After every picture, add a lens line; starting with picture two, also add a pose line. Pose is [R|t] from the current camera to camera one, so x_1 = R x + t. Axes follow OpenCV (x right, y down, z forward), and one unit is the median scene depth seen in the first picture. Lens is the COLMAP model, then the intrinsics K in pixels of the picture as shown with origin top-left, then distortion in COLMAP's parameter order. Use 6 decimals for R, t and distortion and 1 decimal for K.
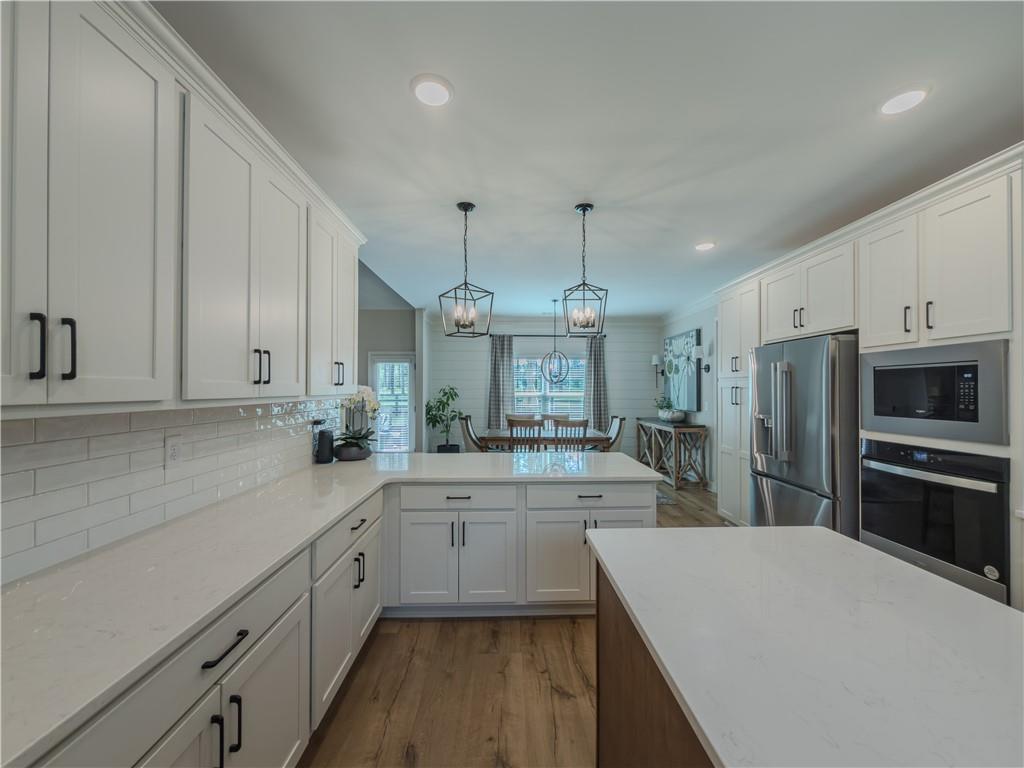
lens RADIAL K [[414.5, 0, 512.0], [0, 414.5, 384.0], [0, 0, 1]] dist [0.000183, 0.000064]
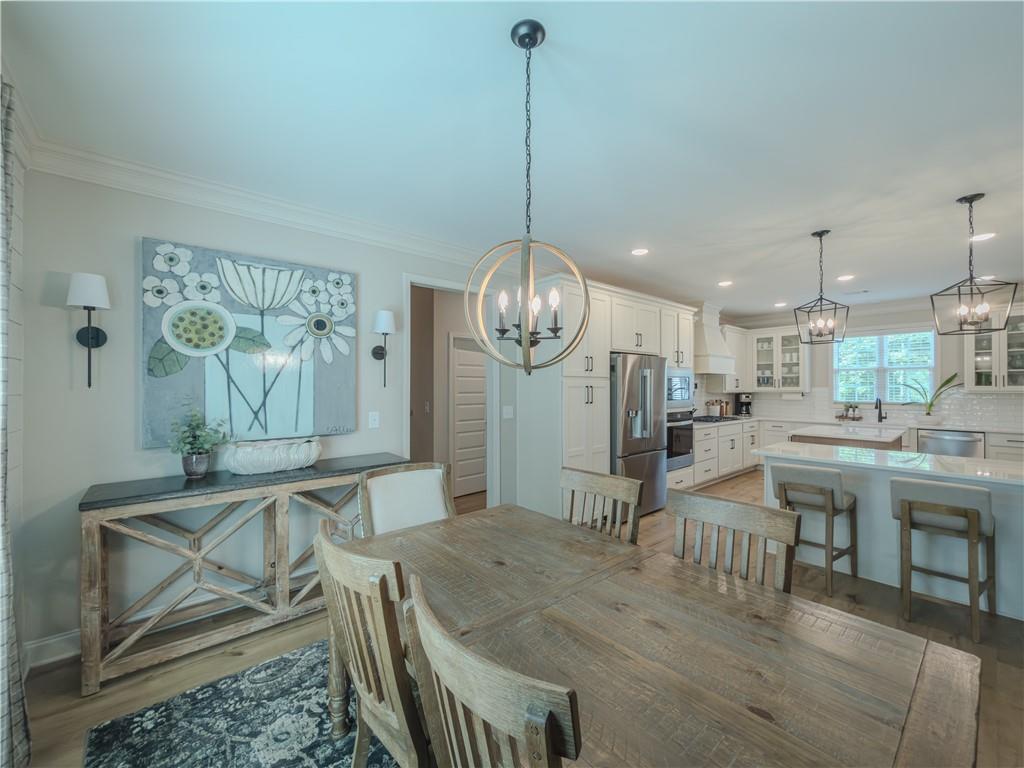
lens RADIAL K [[412.6, 0, 514.0], [0, 412.6, 385.4], [0, 0, 1]] dist [-0.001457, -0.000072]
pose [[-0.640214, 0.002642, 0.768192, -0.157062], [-0.007126, 0.999931, -0.009378, 0.020636], [-0.768164, -0.011478, -0.640151, 2.288107]]
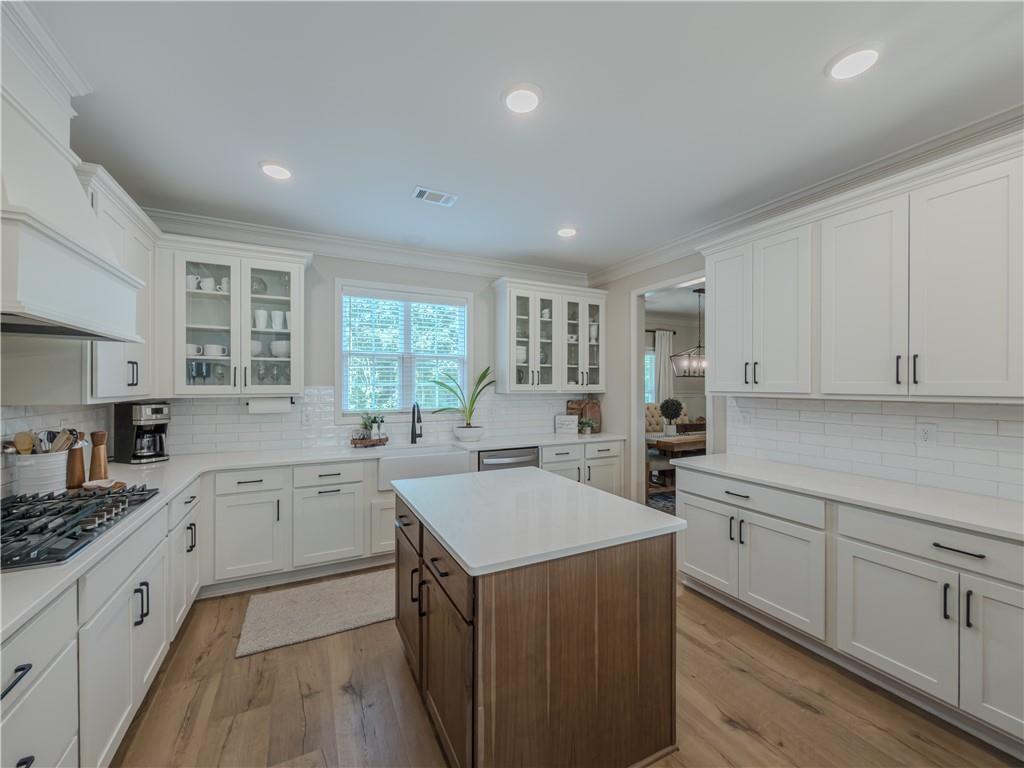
lens RADIAL K [[412.6, 0, 514.0], [0, 412.6, 385.4], [0, 0, 1]] dist [-0.001457, -0.000072]
pose [[-0.898738, -0.001632, -0.438483, 0.508535], [0.002403, 0.999960, -0.008646, 0.008404], [0.438480, -0.008824, -0.898698, 0.866774]]
